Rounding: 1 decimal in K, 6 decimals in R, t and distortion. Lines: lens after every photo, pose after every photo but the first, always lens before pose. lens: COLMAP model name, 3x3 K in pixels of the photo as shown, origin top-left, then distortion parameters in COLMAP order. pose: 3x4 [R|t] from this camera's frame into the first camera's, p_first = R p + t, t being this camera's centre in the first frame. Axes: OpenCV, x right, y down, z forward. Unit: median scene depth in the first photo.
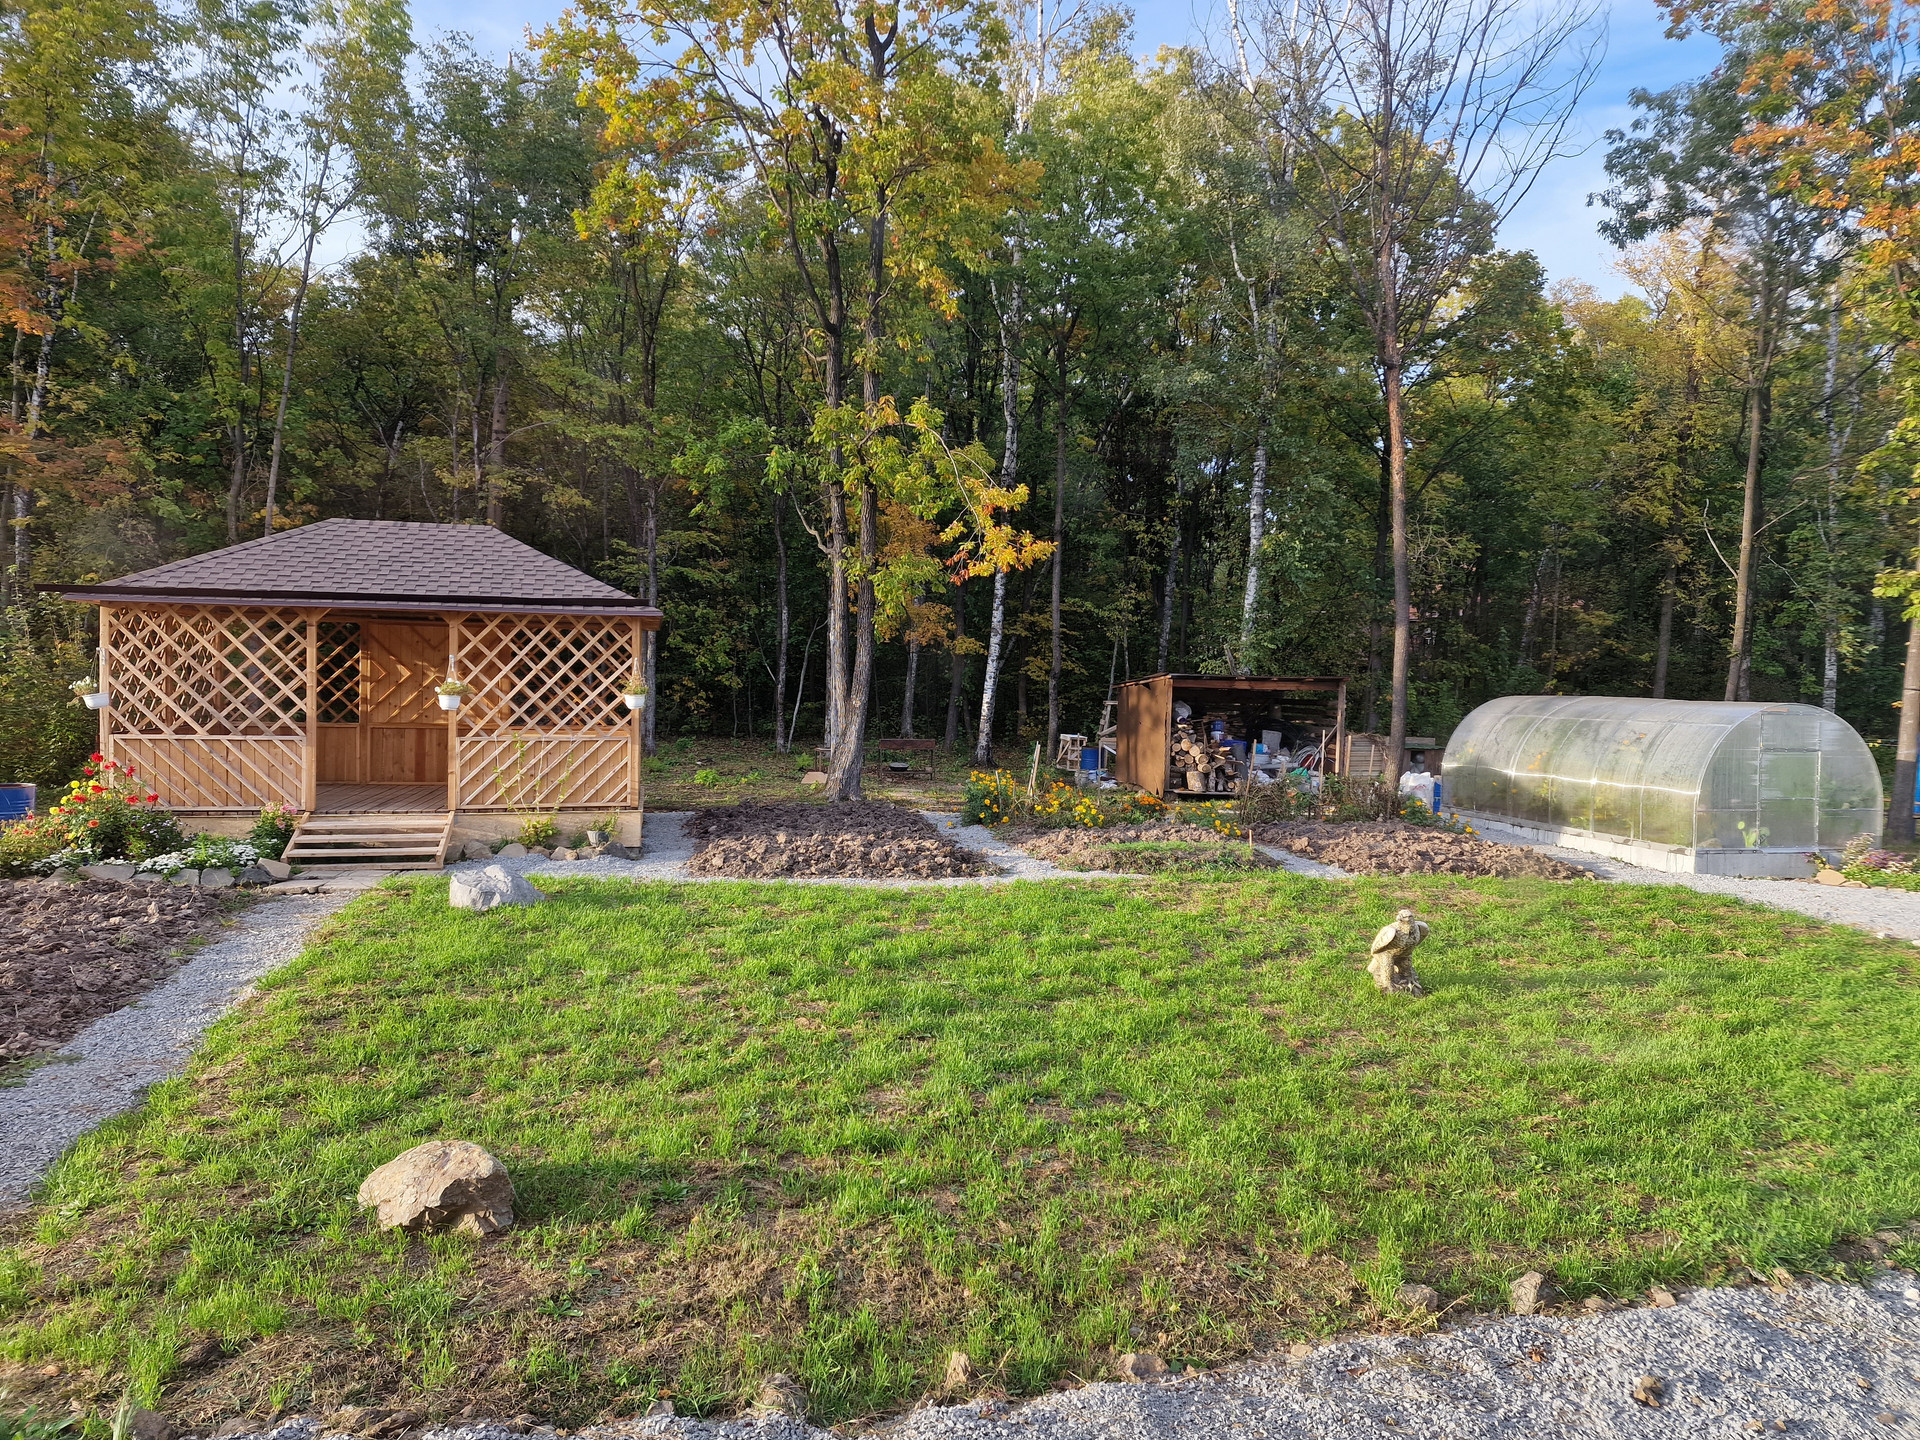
lens RADIAL K [[1275.6, 0, 946.6], [0, 1275.6, 715.8], [0, 0, 1]] dist [0.087935, -0.083949]
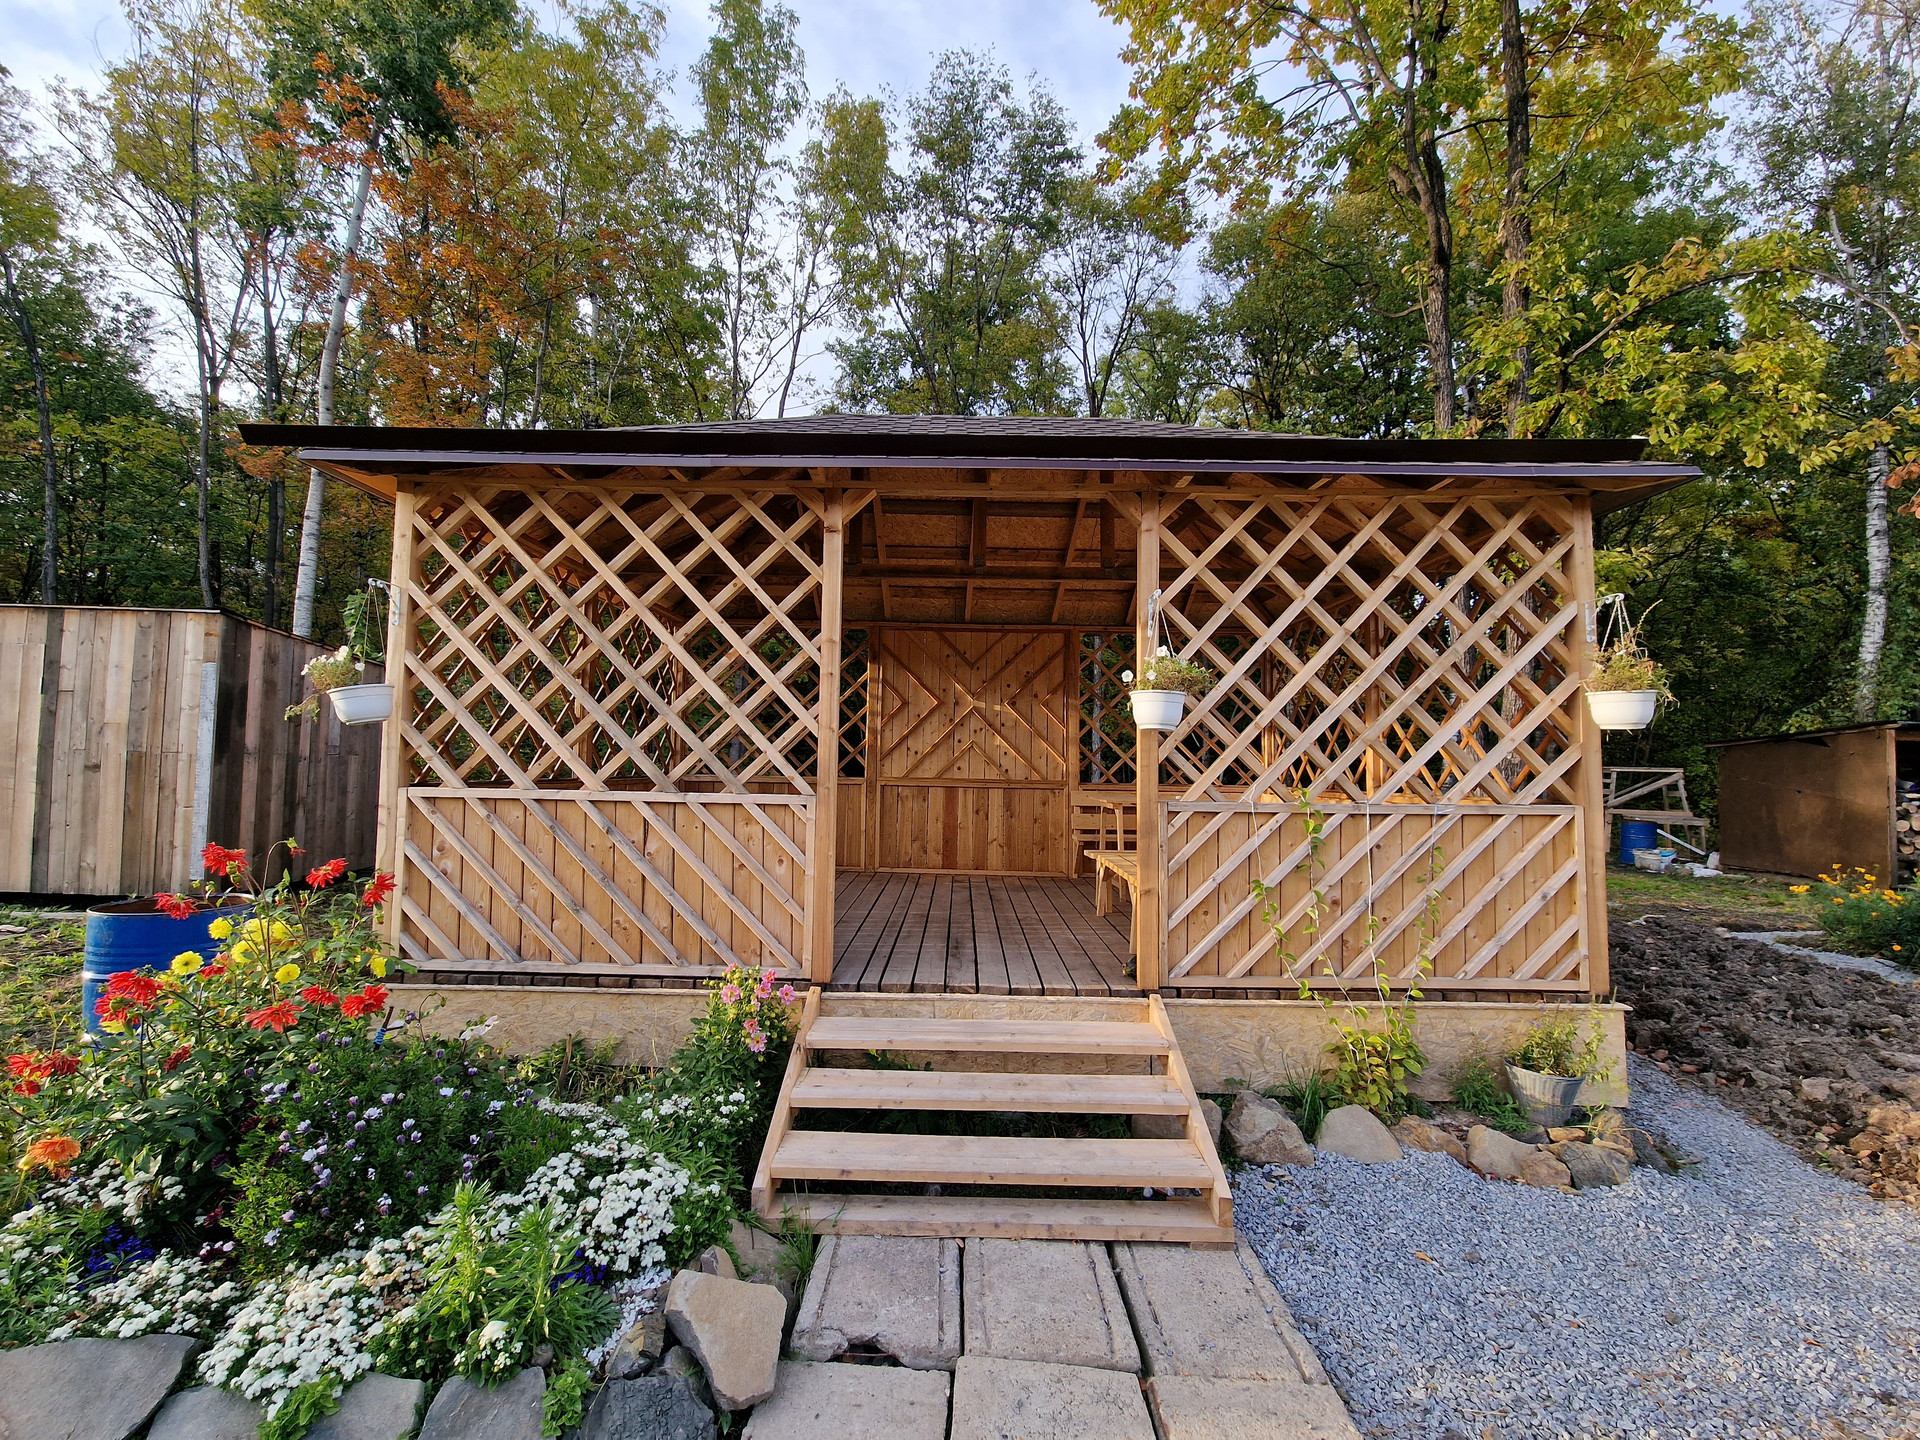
lens RADIAL K [[770.4, 0, 959.2], [0, 770.4, 728.4], [0, 0, 1]] dist [0.002693, -0.000031]
pose [[0.975811, -0.009013, -0.218431, -0.400964], [-0.007698, 0.997114, -0.075534, 0.012534], [0.218482, 0.075388, 0.972925, 0.779659]]
